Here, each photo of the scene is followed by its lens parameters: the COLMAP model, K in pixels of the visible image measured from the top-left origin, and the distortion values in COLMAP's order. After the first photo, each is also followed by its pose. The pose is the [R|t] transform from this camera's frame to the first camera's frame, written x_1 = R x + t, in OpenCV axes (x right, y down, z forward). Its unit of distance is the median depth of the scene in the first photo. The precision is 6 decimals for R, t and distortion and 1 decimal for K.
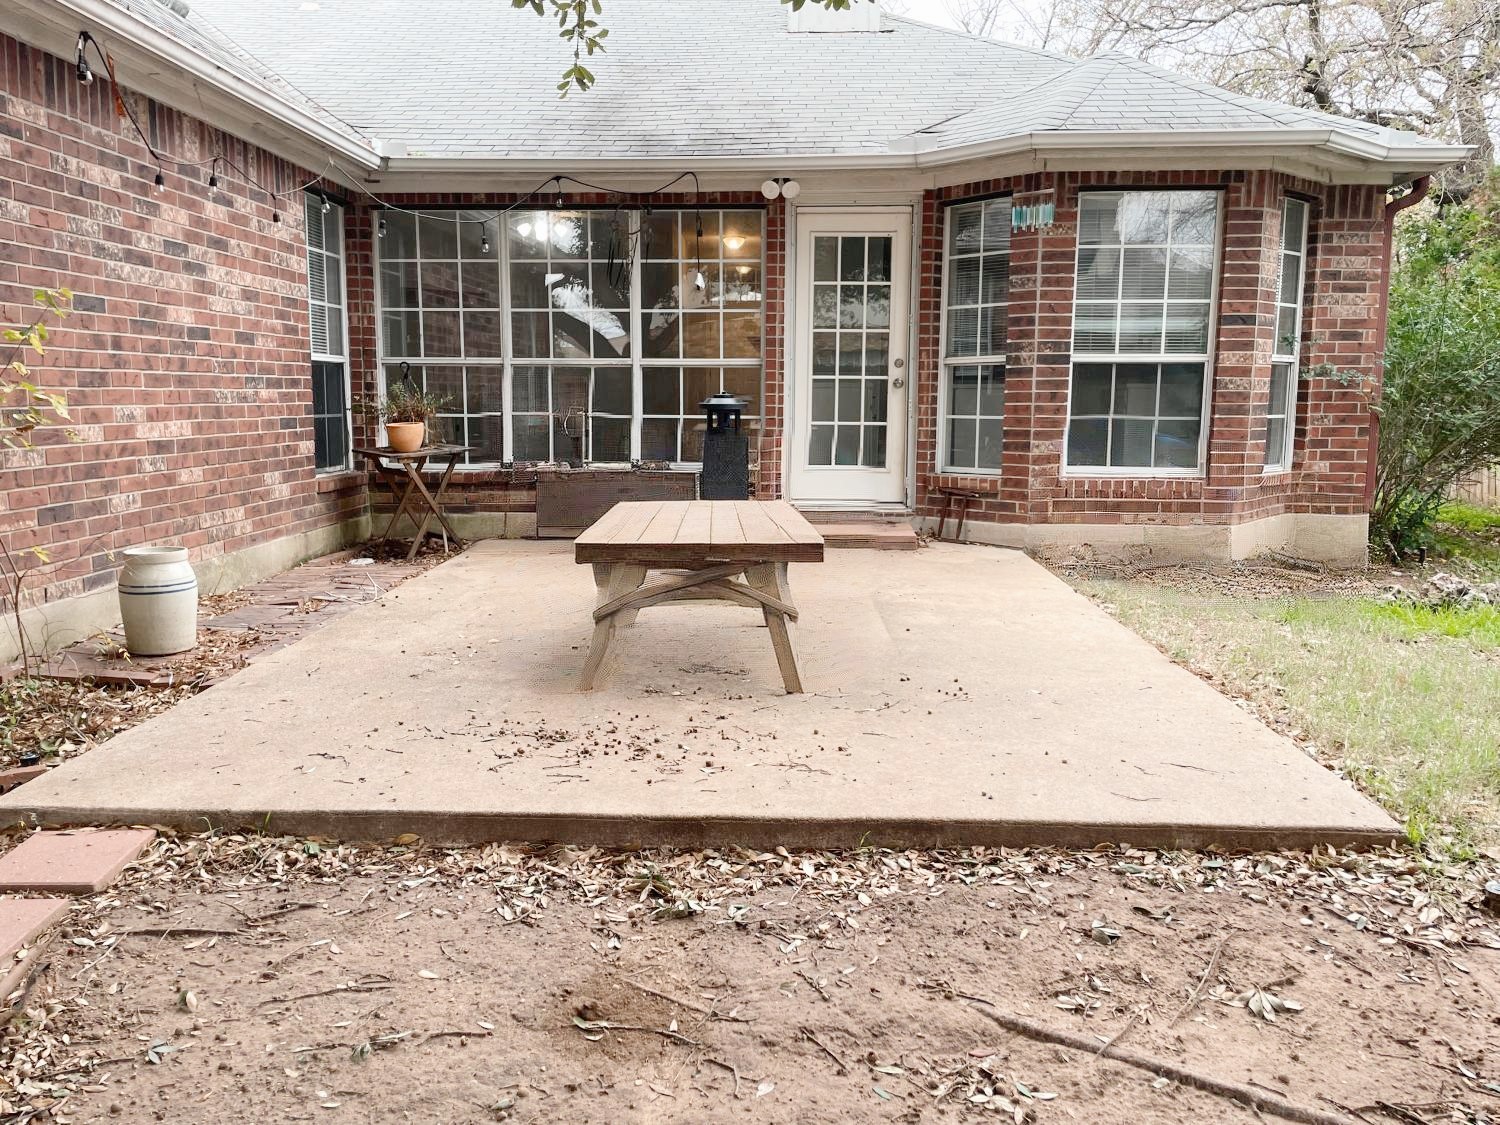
lens RADIAL K [[1215.5, 0, 747.5], [0, 1215.5, 554.7], [0, 0, 1]] dist [0.088211, -0.116284]
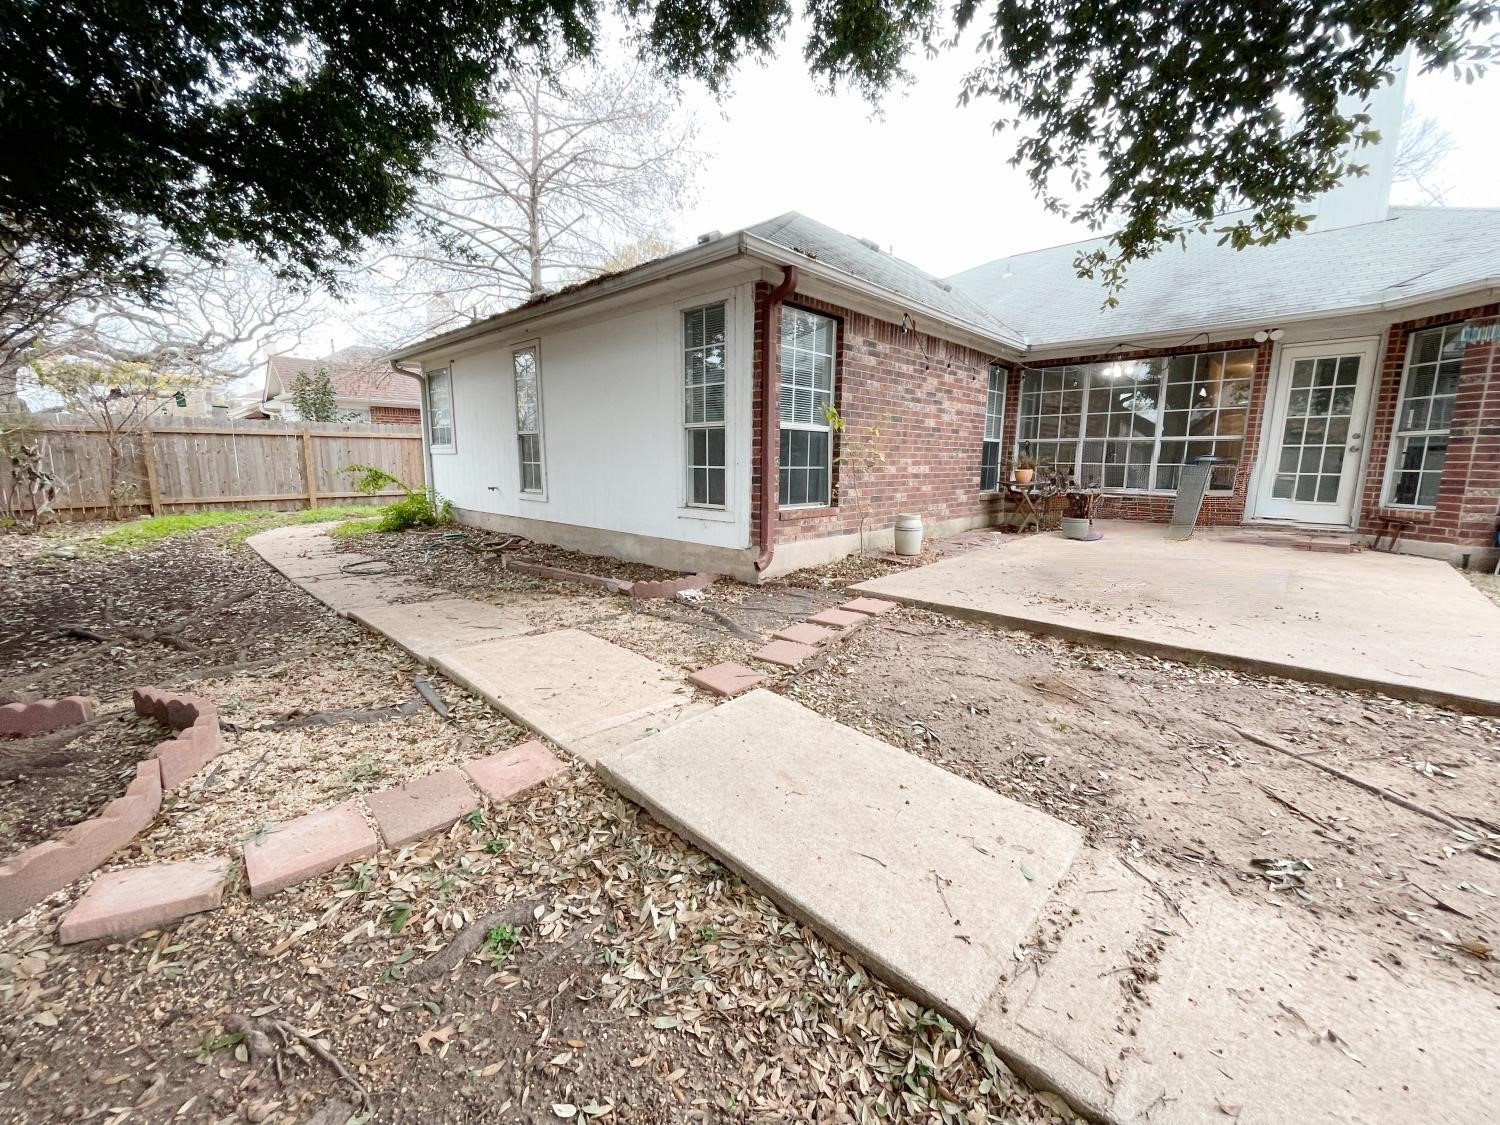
lens RADIAL K [[609.2, 0, 754.3], [0, 609.2, 559.3], [0, 0, 1]] dist [0.001315, 0.000026]
pose [[0.758437, 0.108650, -0.642626, 0.082679], [-0.091551, 0.993991, 0.060006, 0.035207], [0.645284, 0.013323, 0.763826, -0.145192]]
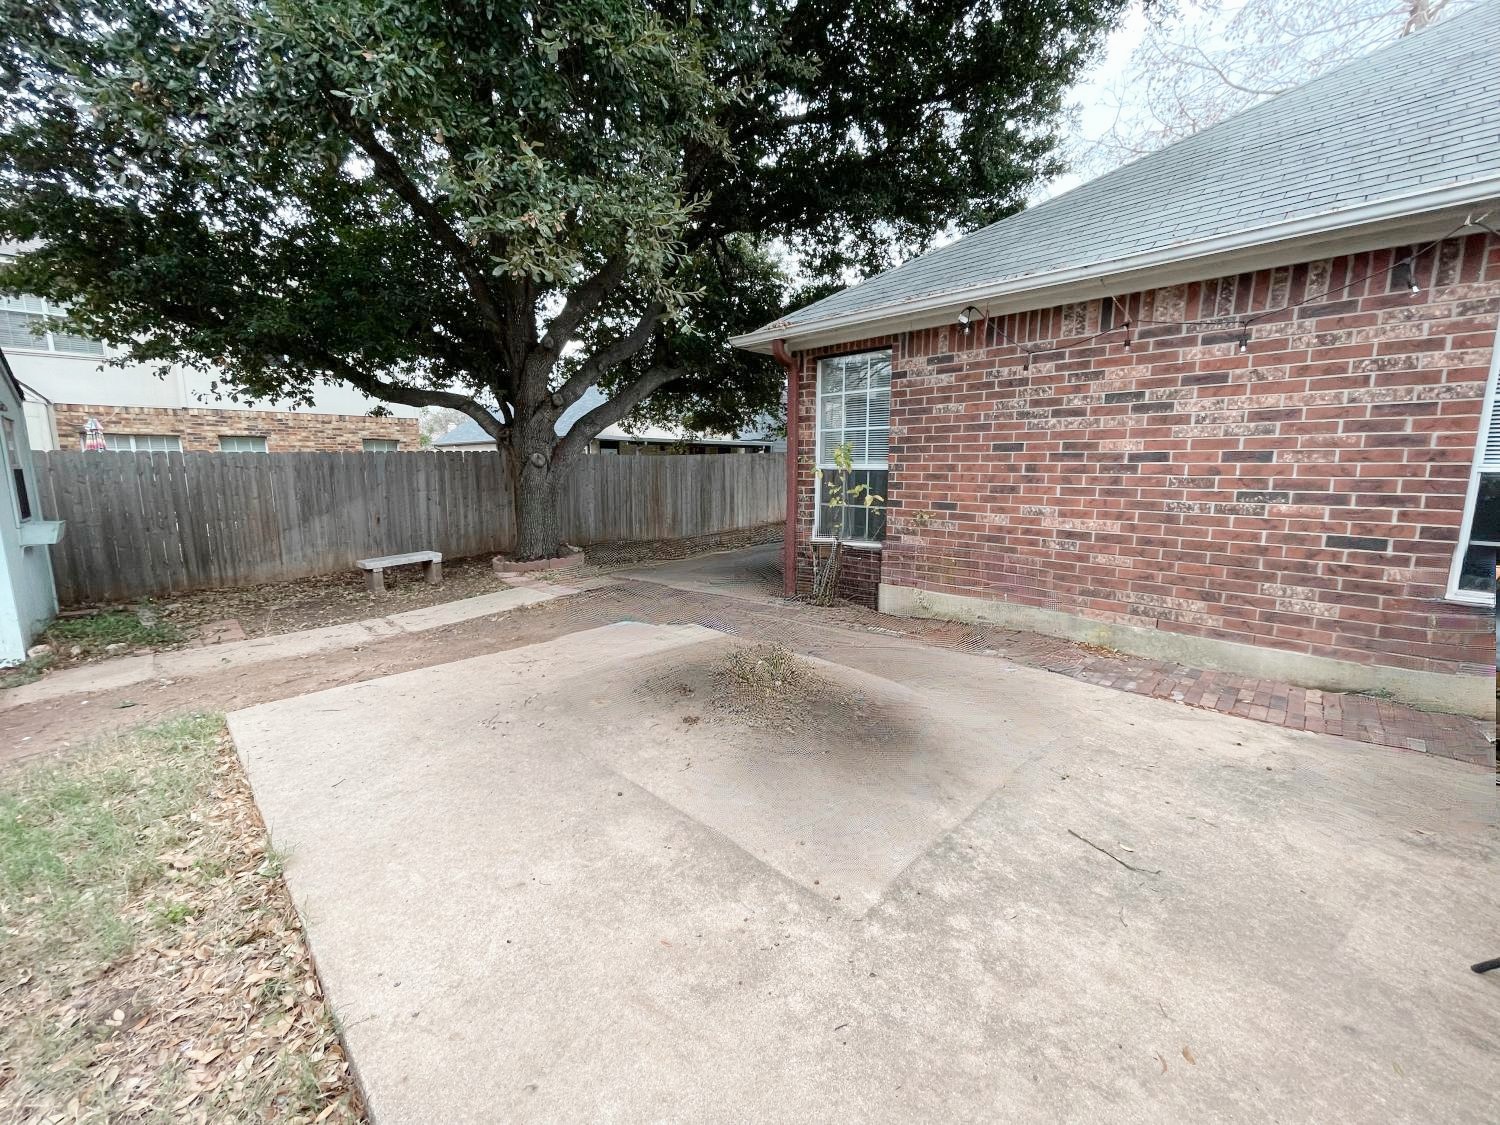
lens RADIAL K [[607.1, 0, 752.9], [0, 607.1, 560.9], [0, 0, 1]] dist [-0.001549, -0.000117]
pose [[-0.680953, 0.113481, -0.723481, 0.327883], [-0.098343, 0.964802, 0.243896, -0.194455], [0.725694, 0.237231, -0.645825, 1.170128]]
